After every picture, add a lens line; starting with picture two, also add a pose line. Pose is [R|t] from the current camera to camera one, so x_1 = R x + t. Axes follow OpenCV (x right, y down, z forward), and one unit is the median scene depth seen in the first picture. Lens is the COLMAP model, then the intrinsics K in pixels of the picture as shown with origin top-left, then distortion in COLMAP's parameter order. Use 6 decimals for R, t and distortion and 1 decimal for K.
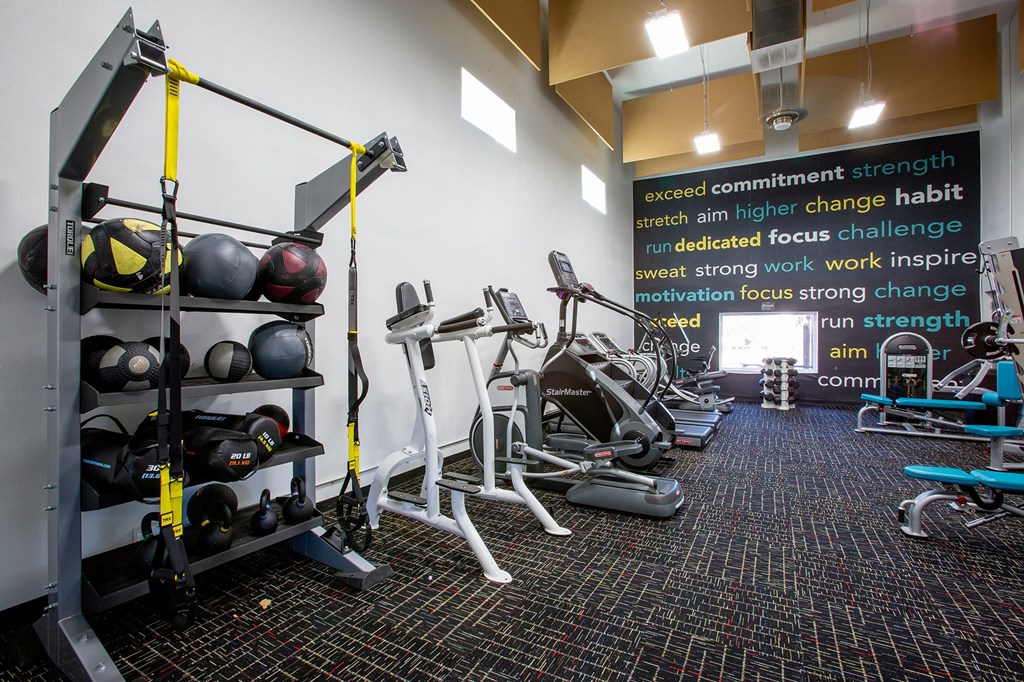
lens RADIAL K [[471.9, 0, 512.2], [0, 471.9, 335.9], [0, 0, 1]] dist [-0.073174, 0.030757]
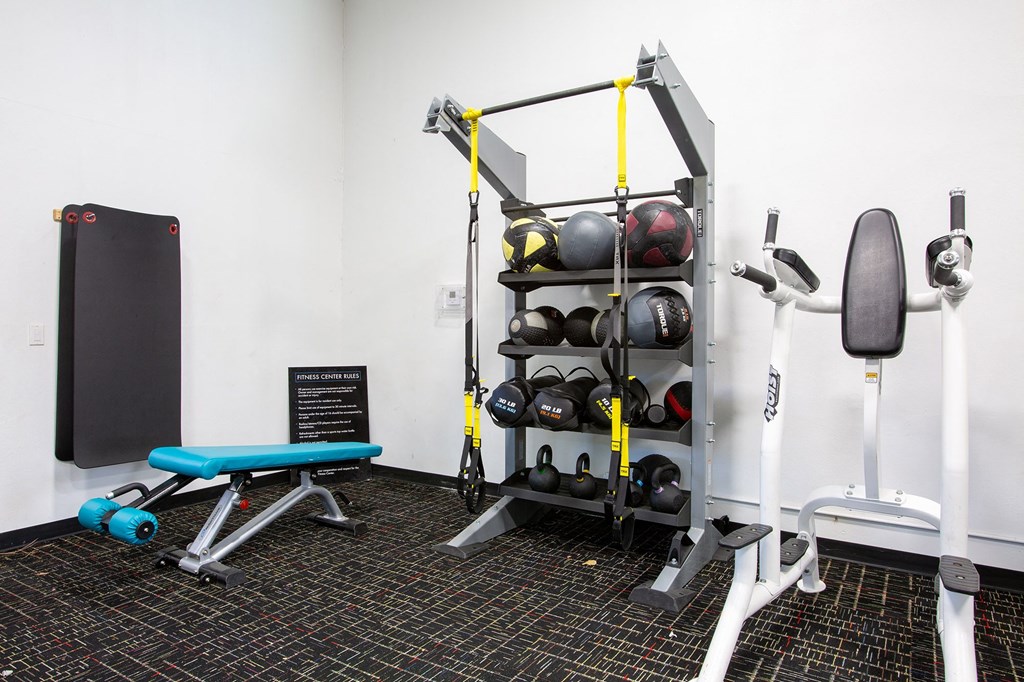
lens RADIAL K [[647.3, 0, 512.0], [0, 647.3, 341.0], [0, 0, 1]] dist [-0.002814, -0.000090]
pose [[-0.045737, 0.024319, -0.998657, 0.958773], [-0.002111, 0.999699, 0.024441, 0.052229], [0.998951, 0.003226, -0.045672, 0.929175]]
